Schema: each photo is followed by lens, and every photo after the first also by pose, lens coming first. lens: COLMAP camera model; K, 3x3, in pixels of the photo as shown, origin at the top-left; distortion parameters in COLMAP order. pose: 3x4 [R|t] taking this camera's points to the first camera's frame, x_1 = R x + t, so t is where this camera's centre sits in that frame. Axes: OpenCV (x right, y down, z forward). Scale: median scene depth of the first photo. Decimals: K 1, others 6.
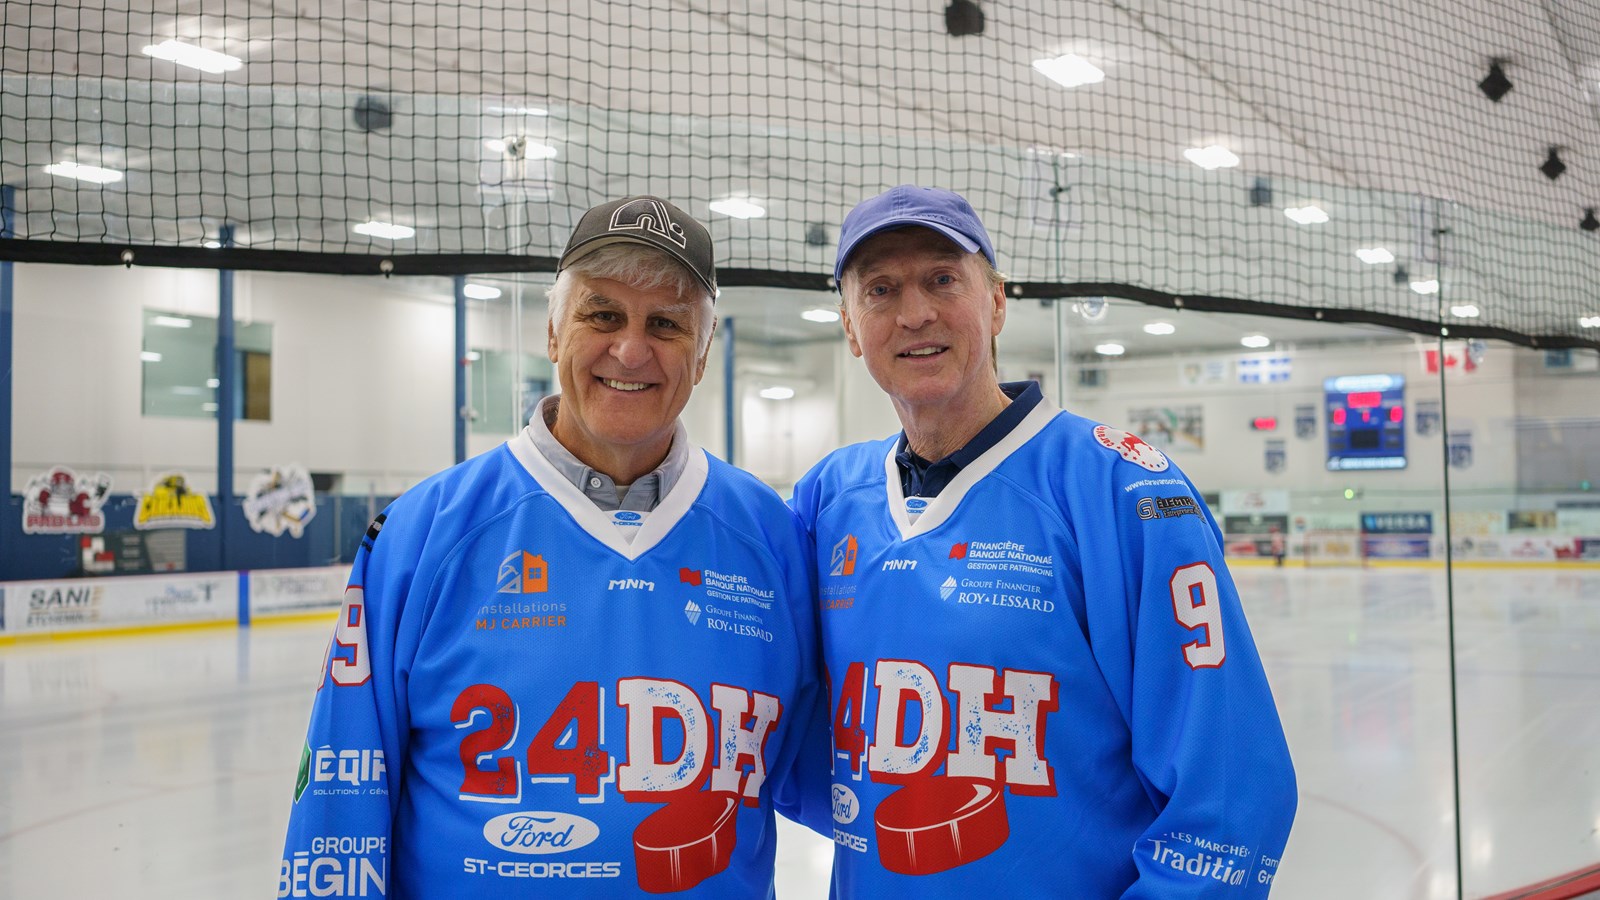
lens RADIAL K [[1787.2, 0, 789.7], [0, 1787.2, 454.2], [0, 0, 1]] dist [0.034890, 0.000000]
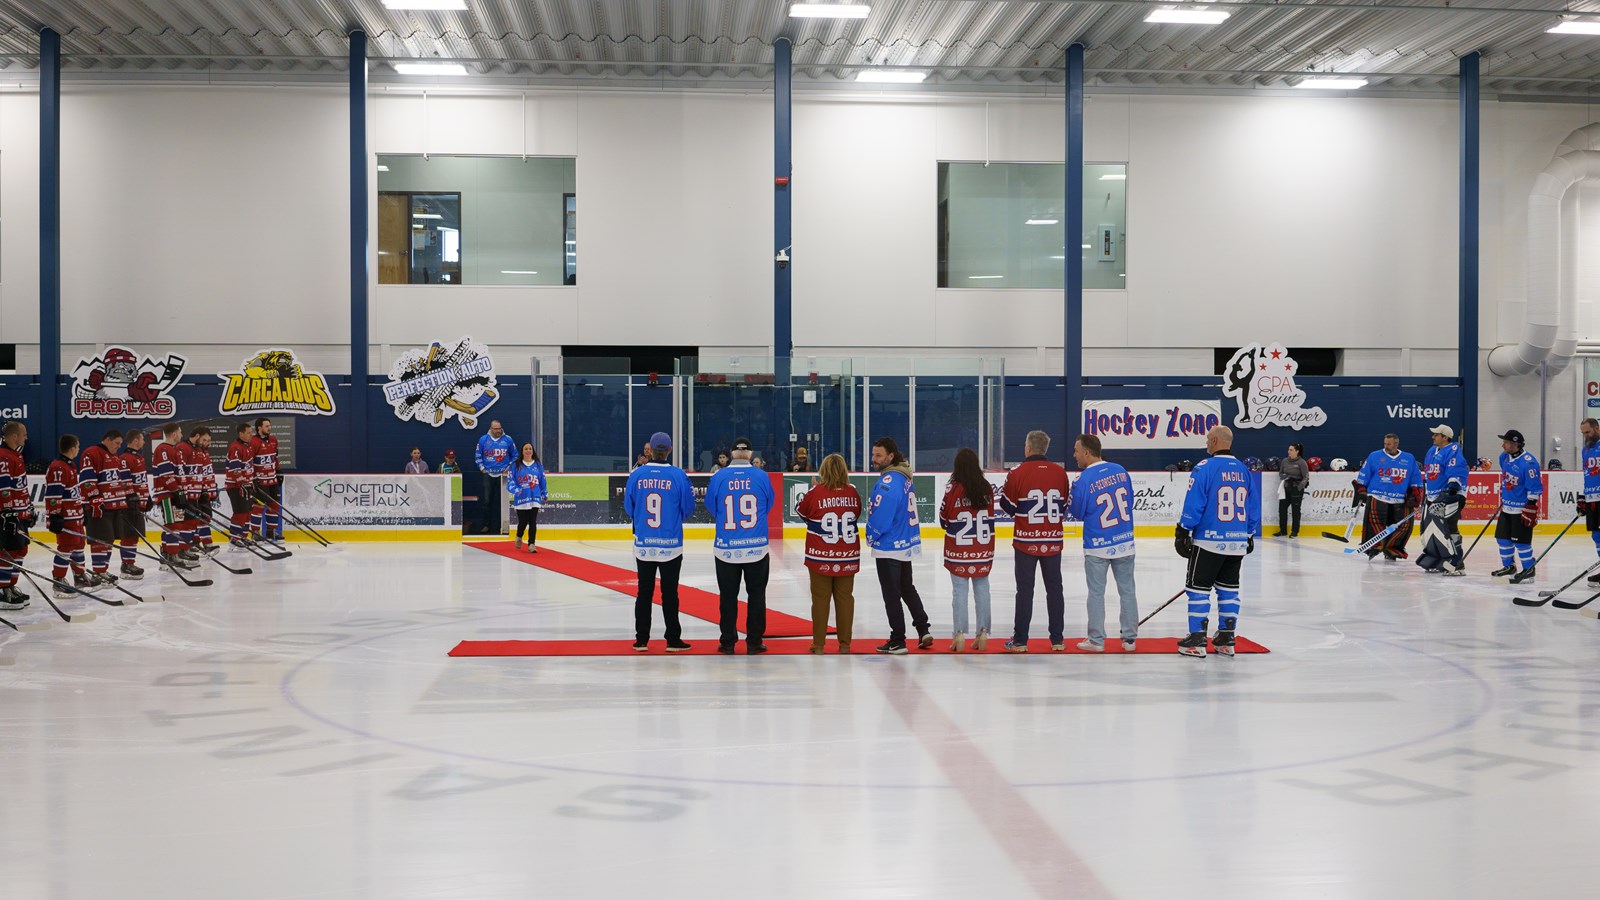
lens RADIAL K [[1787.2, 0, 757.2], [0, 1787.2, 398.9], [0, 0, 1]] dist [0.034890, 0.000000]
pose [[0.535924, 0.008791, -0.844220, 0.486412], [0.021075, 0.999495, 0.023787, 0.019027], [0.844003, -0.030540, 0.535468, 0.780142]]
